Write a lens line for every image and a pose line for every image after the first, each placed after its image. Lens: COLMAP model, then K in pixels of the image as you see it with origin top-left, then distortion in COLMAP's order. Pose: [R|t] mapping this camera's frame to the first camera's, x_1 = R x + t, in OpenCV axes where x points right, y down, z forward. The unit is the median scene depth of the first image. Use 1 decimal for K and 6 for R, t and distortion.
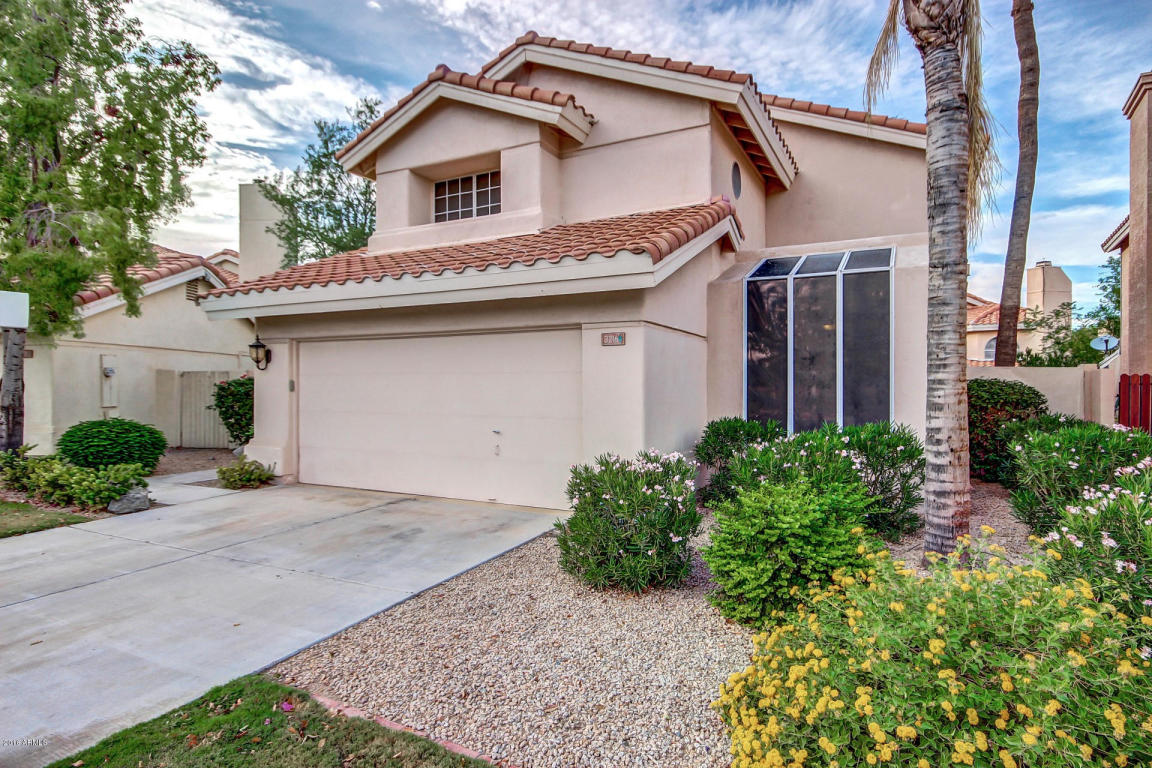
lens RADIAL K [[624.4, 0, 575.1], [0, 624.4, 386.6], [0, 0, 1]] dist [0.010813, 0.000815]
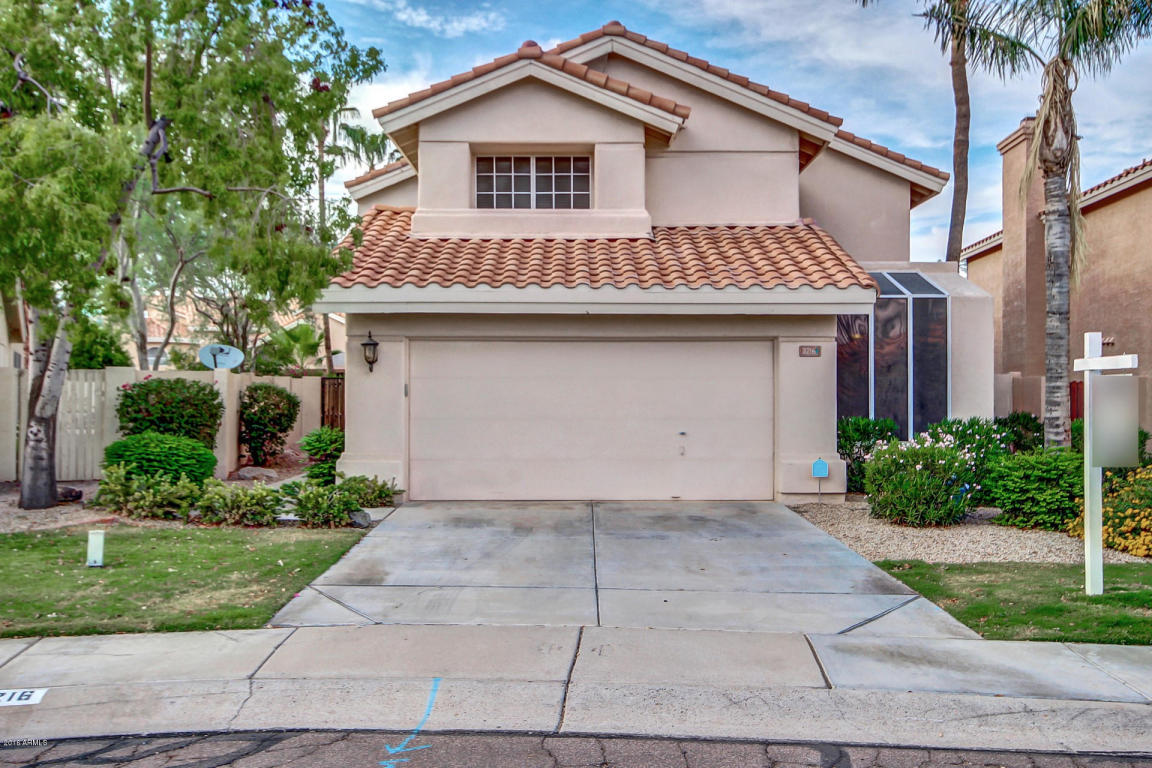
lens RADIAL K [[1026.2, 0, 577.1], [0, 1026.2, 383.0], [0, 0, 1]] dist [0.011223, 0.011596]
pose [[0.883802, 0.002537, 0.467854, -0.908598], [0.000589, 0.999978, -0.006535, -0.001673], [-0.467860, 0.006051, 0.883782, -0.383471]]
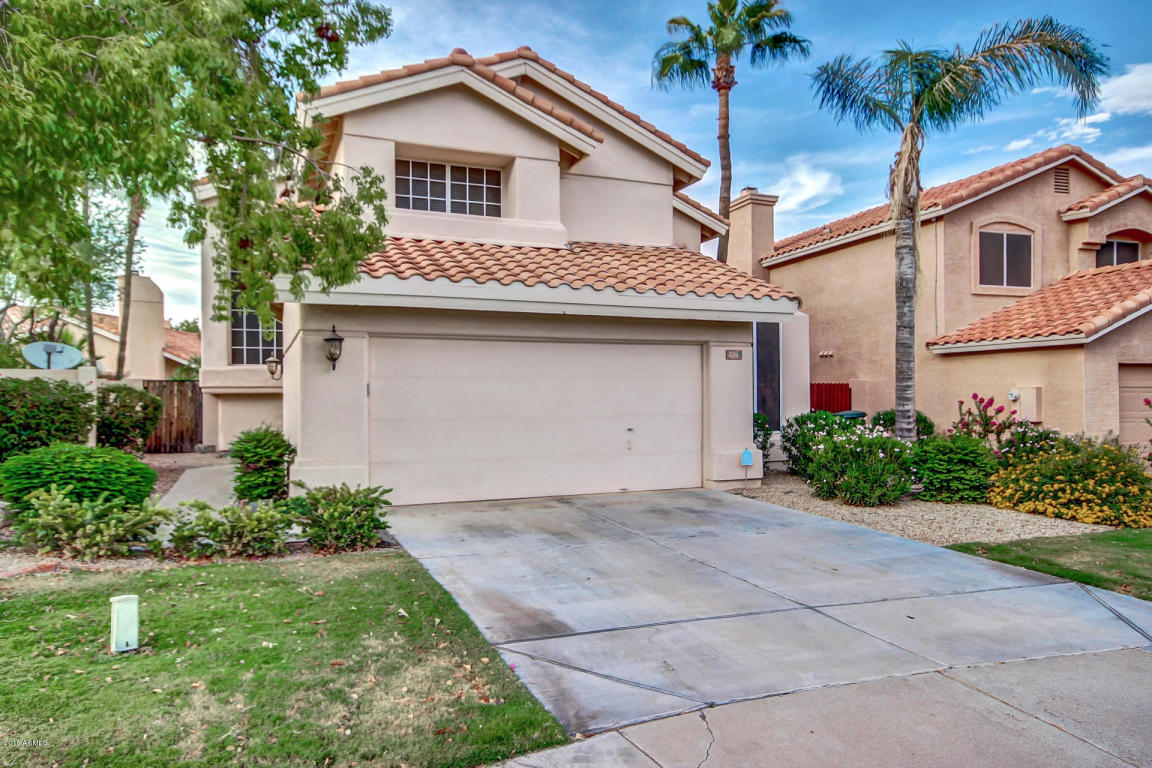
lens RADIAL K [[762.3, 0, 573.3], [0, 762.3, 383.7], [0, 0, 1]] dist [0.014532, 0.006647]
pose [[0.637998, 0.006233, 0.770013, -1.045965], [0.004528, 0.999920, -0.011846, 0.003942], [-0.770025, 0.011045, 0.637918, 0.151534]]
